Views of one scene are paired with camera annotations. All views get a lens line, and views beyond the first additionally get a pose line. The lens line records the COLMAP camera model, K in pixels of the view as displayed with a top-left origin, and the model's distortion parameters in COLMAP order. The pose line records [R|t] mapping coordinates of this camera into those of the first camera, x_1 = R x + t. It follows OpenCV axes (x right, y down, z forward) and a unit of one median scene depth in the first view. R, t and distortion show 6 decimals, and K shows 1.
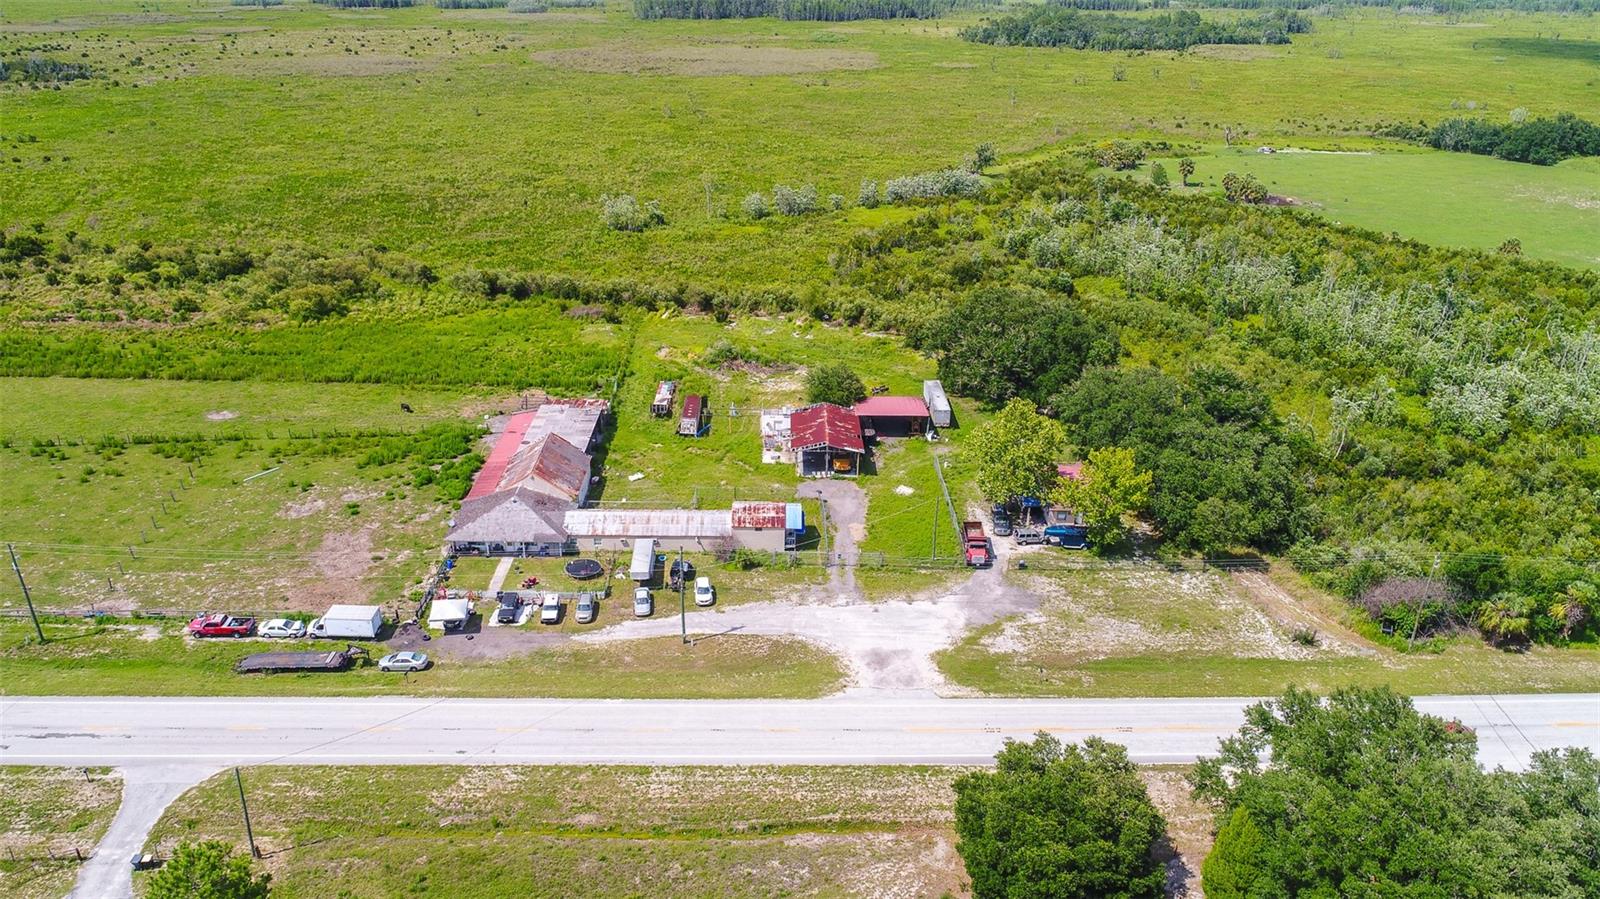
lens RADIAL K [[1125.8, 0, 782.1], [0, 1125.8, 449.9], [0, 0, 1]] dist [-0.000221, -0.003004]
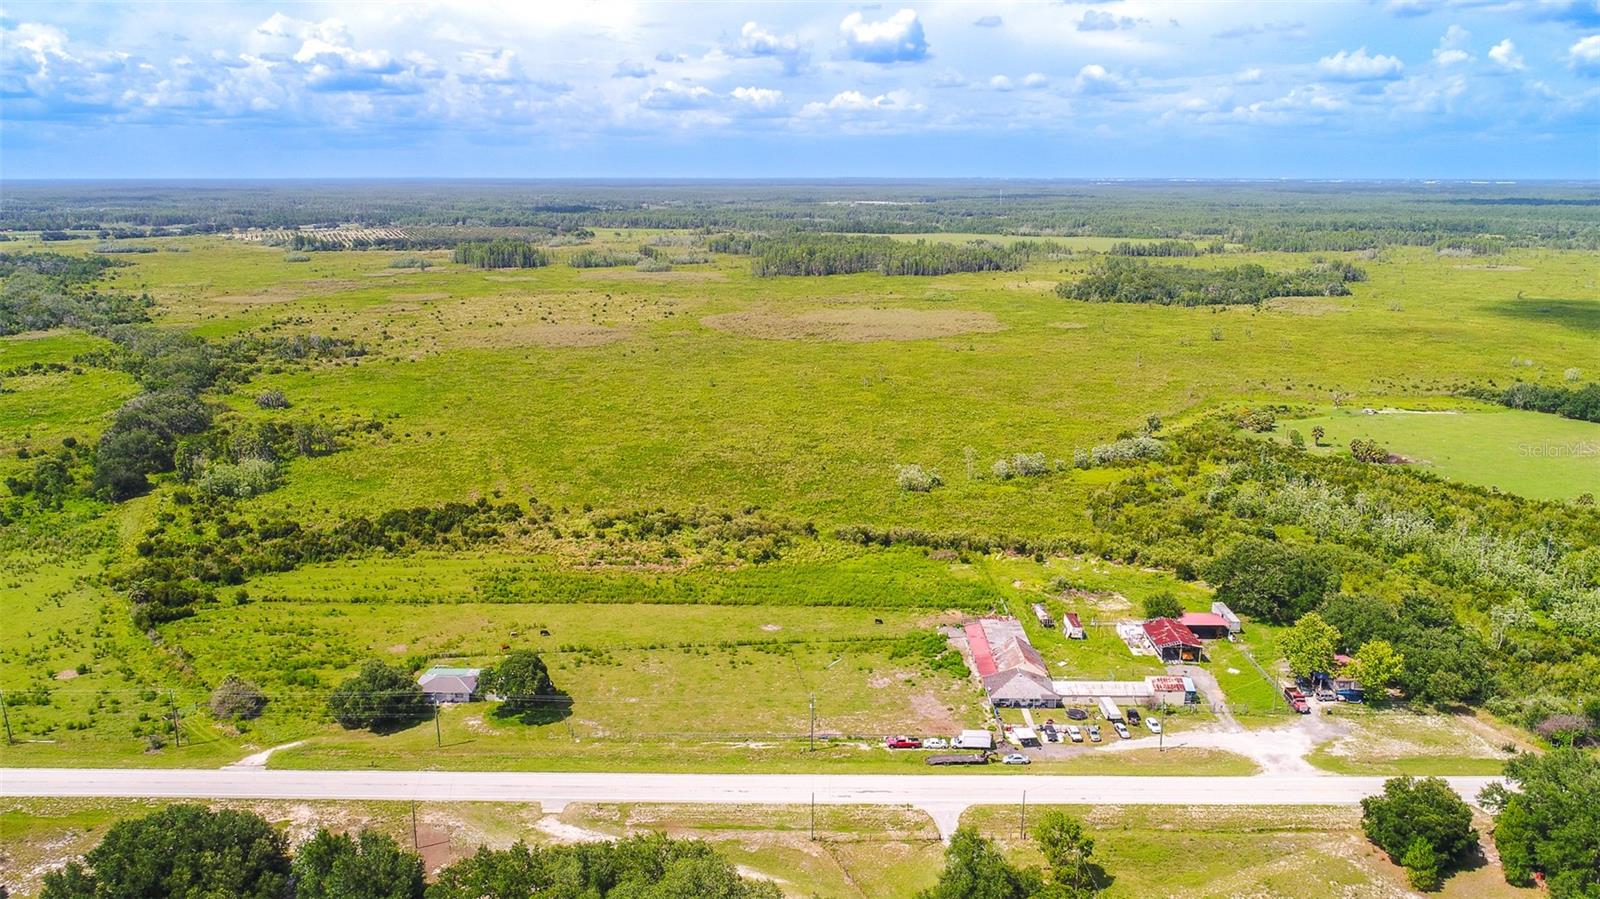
lens RADIAL K [[1161.4, 0, 784.4], [0, 1161.4, 450.4], [0, 0, 1]] dist [-0.001578, 0.001202]
pose [[0.999592, -0.009513, -0.026916, -0.428416], [0.004285, 0.982164, -0.187977, 0.030913], [0.028224, 0.187785, 0.981805, -0.630250]]
